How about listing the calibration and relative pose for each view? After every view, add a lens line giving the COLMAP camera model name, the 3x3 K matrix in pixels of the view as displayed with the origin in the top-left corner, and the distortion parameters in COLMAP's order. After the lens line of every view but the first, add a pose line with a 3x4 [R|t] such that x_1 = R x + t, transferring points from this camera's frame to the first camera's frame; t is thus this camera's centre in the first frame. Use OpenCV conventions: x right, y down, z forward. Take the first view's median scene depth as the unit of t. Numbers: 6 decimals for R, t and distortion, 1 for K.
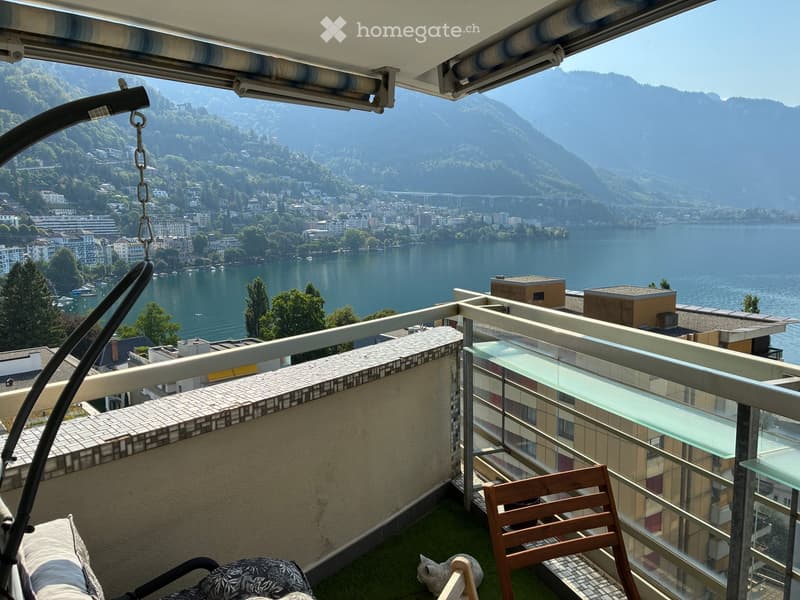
lens RADIAL K [[603.3, 0, 393.8], [0, 603.3, 299.8], [0, 0, 1]] dist [0.067396, -0.096999]
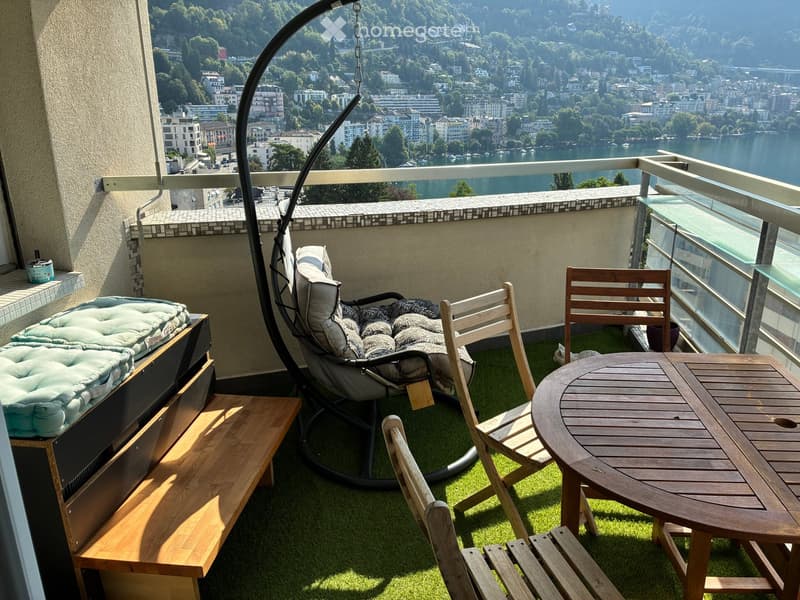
lens RADIAL K [[599.2, 0, 400.0], [0, 599.2, 300.0], [0, 0, 1]] dist [0.039035, -0.034953]
pose [[0.882752, 0.160681, -0.441509, 0.391320], [-0.075445, 0.975986, 0.204354, 0.105670], [0.463742, -0.147084, 0.873676, -0.387934]]
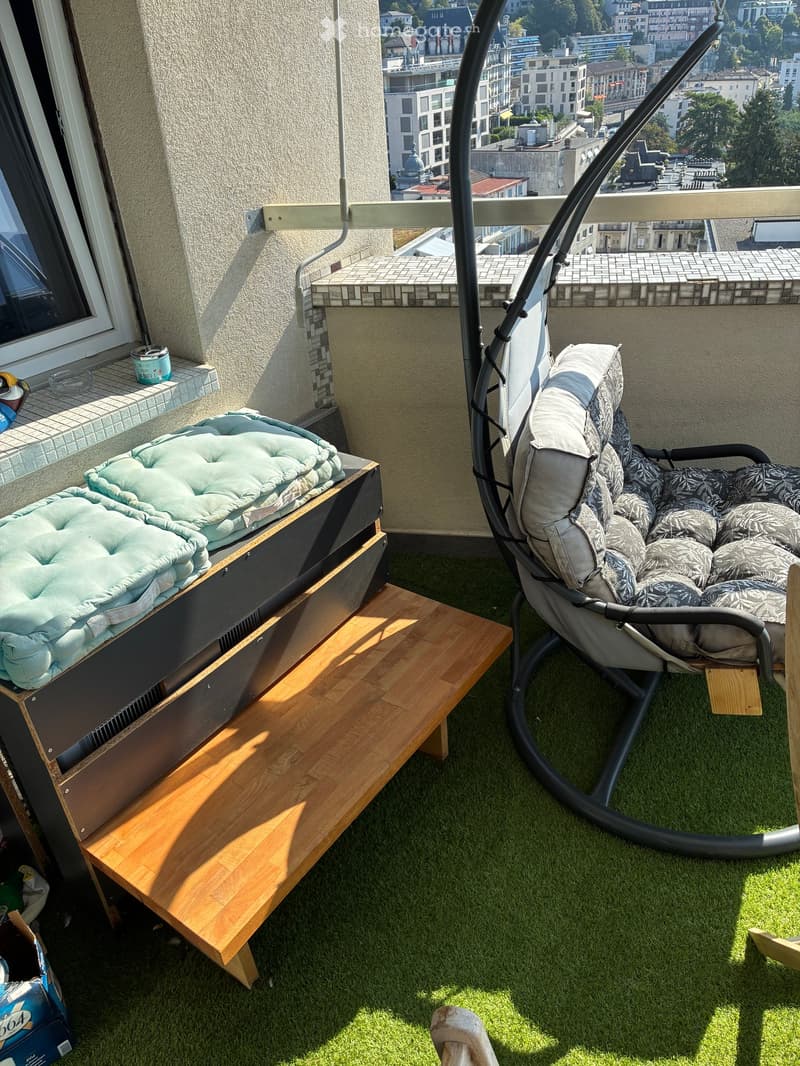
lens RADIAL K [[803.9, 0, 396.3], [0, 803.9, 532.9], [0, 0, 1]] dist [0.067396, -0.096999]
pose [[0.543737, 0.415715, -0.729061, 0.265837], [-0.057609, 0.885139, 0.461747, 0.039802], [0.837276, -0.209068, 0.505232, 0.004998]]
